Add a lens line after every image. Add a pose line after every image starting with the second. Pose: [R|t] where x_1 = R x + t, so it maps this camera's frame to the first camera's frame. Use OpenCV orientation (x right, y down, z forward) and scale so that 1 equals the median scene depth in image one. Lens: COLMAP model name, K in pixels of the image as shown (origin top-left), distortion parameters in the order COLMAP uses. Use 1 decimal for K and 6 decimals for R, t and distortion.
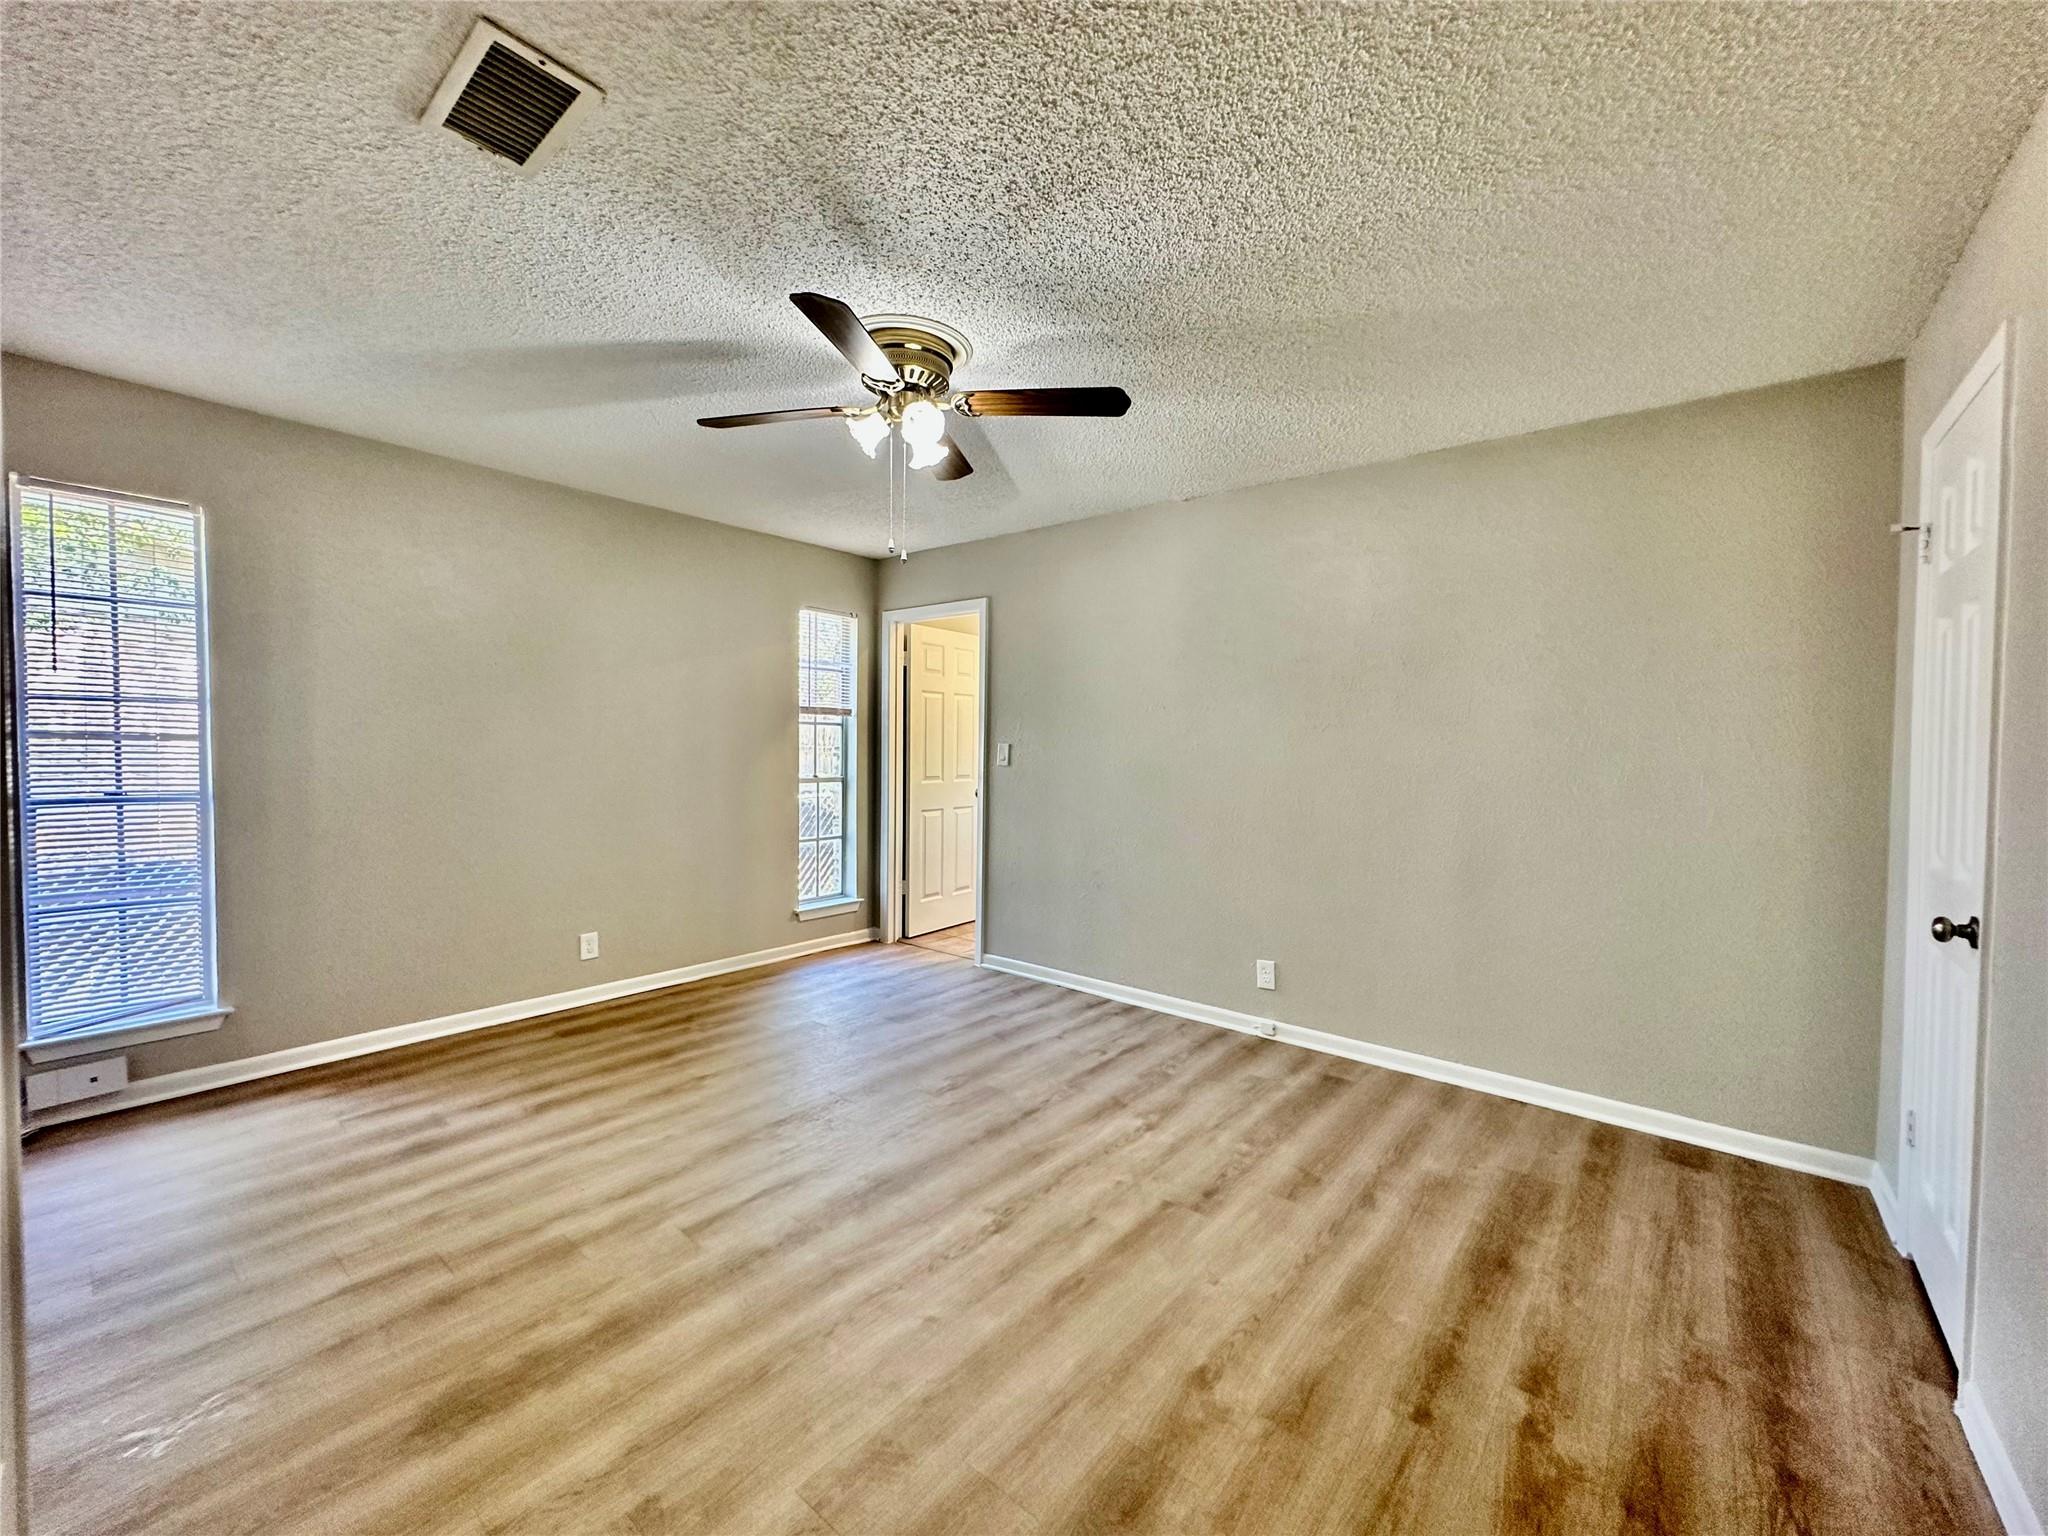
lens RADIAL K [[818.3, 0, 1017.7], [0, 818.3, 768.6], [0, 0, 1]] dist [-0.004383, 0.001048]
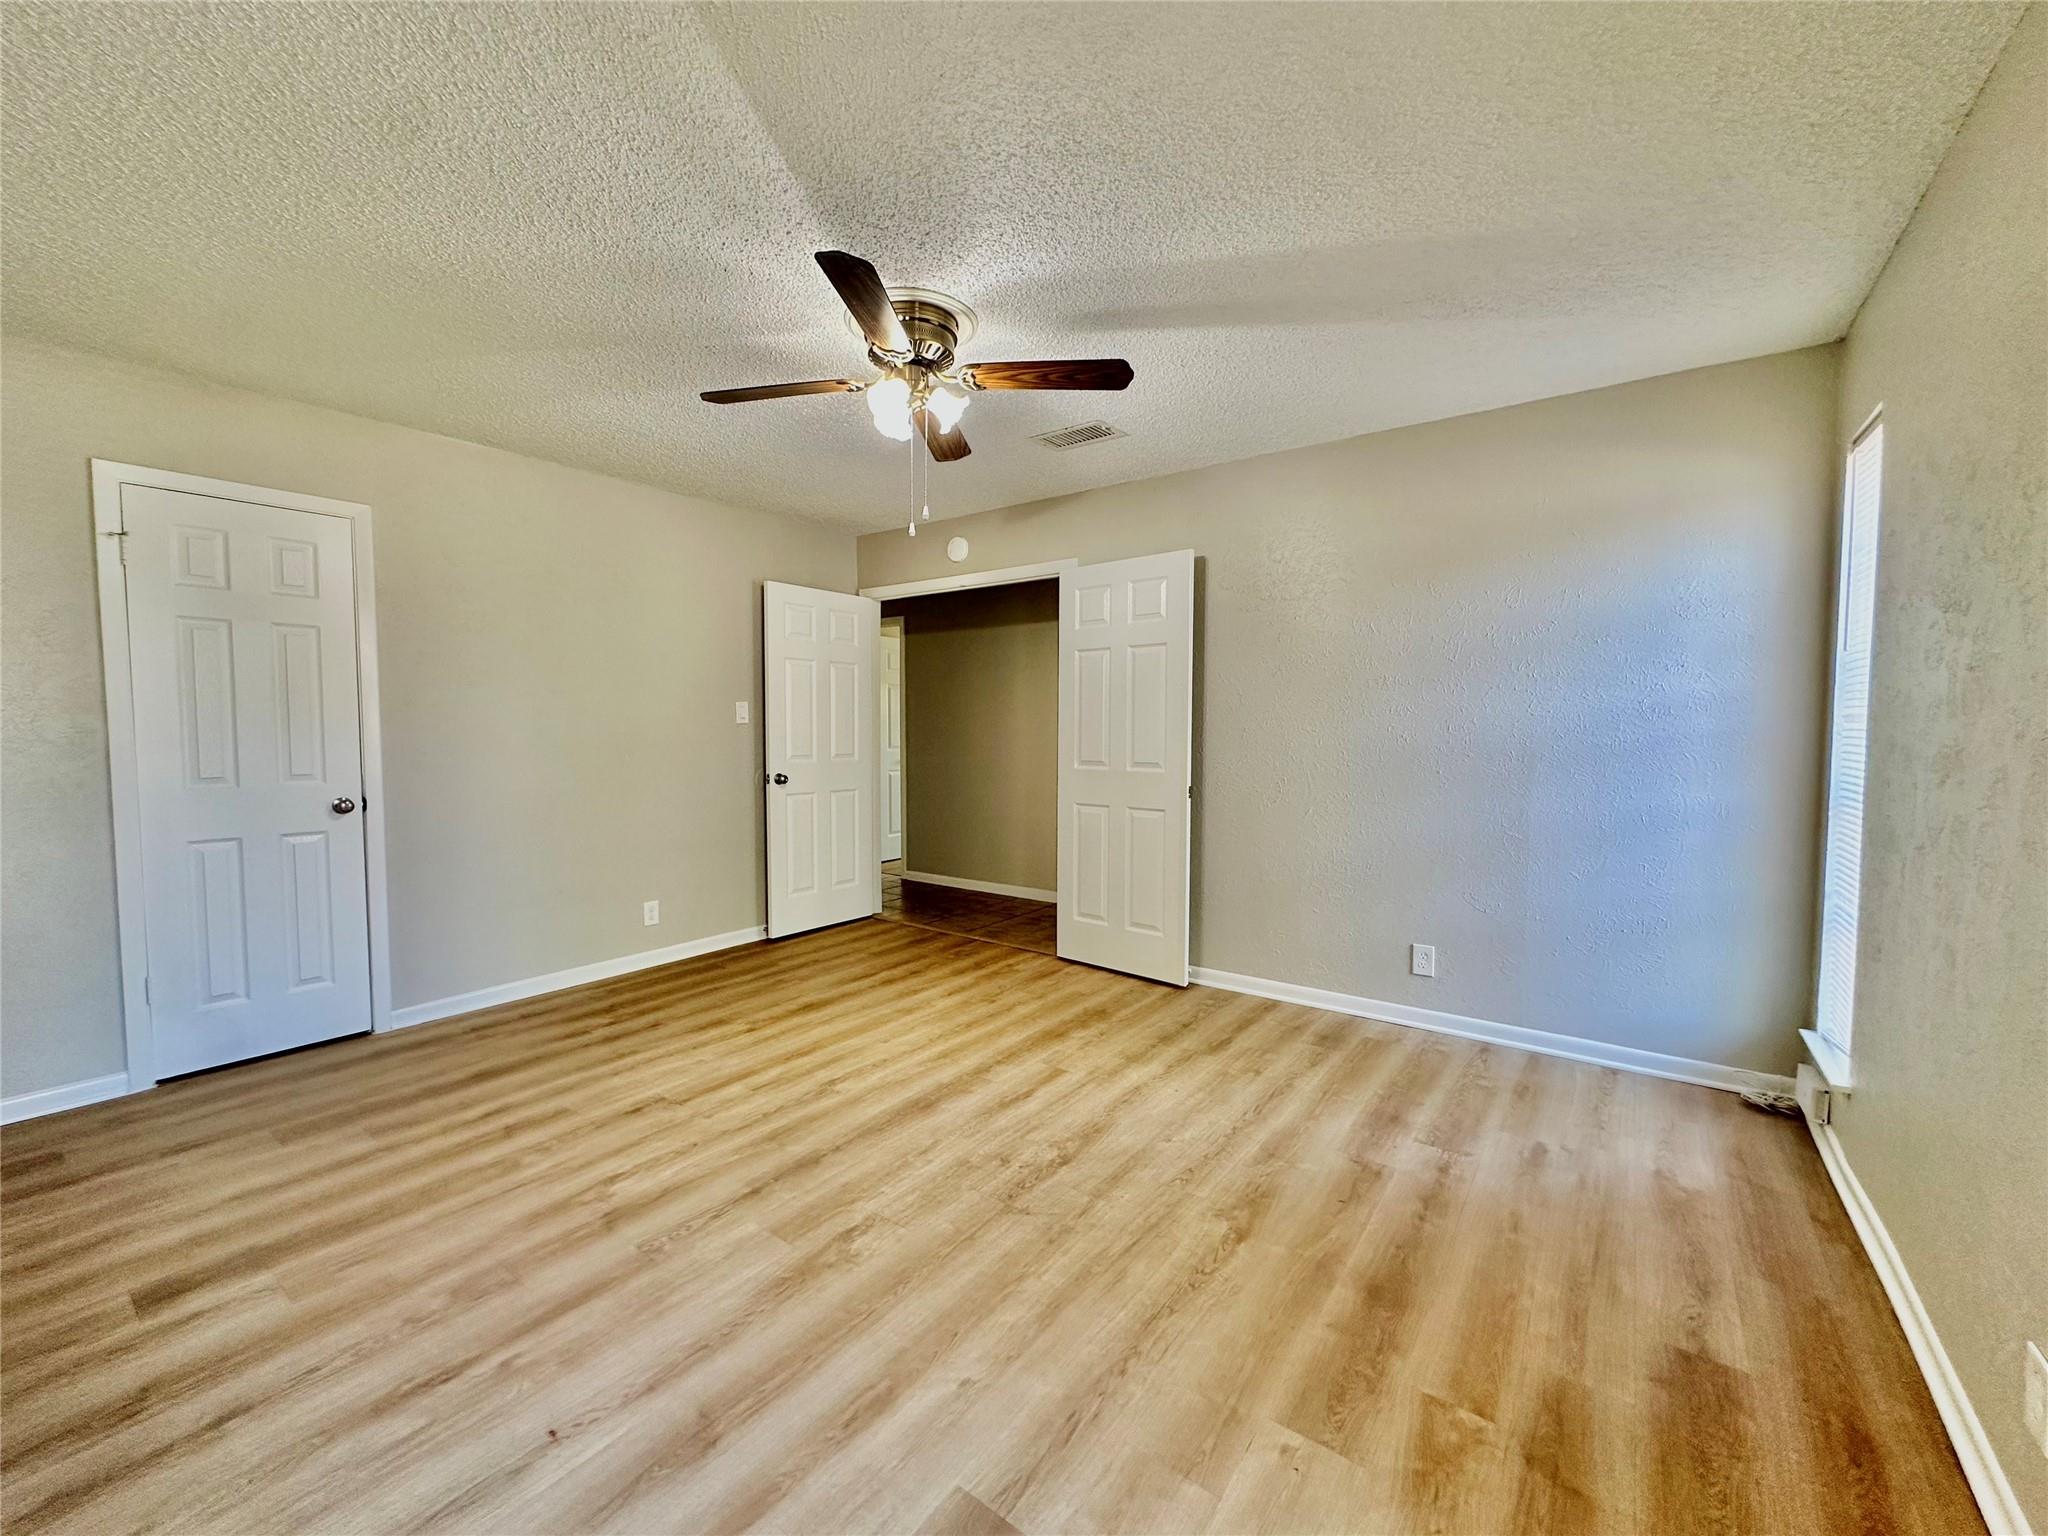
lens RADIAL K [[818.3, 0, 1030.7], [0, 818.3, 765.5], [0, 0, 1]] dist [-0.004383, 0.001048]
pose [[-0.997893, -0.012292, -0.063703, -0.223697], [-0.017170, 0.996913, 0.076610, -0.047834], [0.062565, 0.077543, -0.995024, 2.042586]]
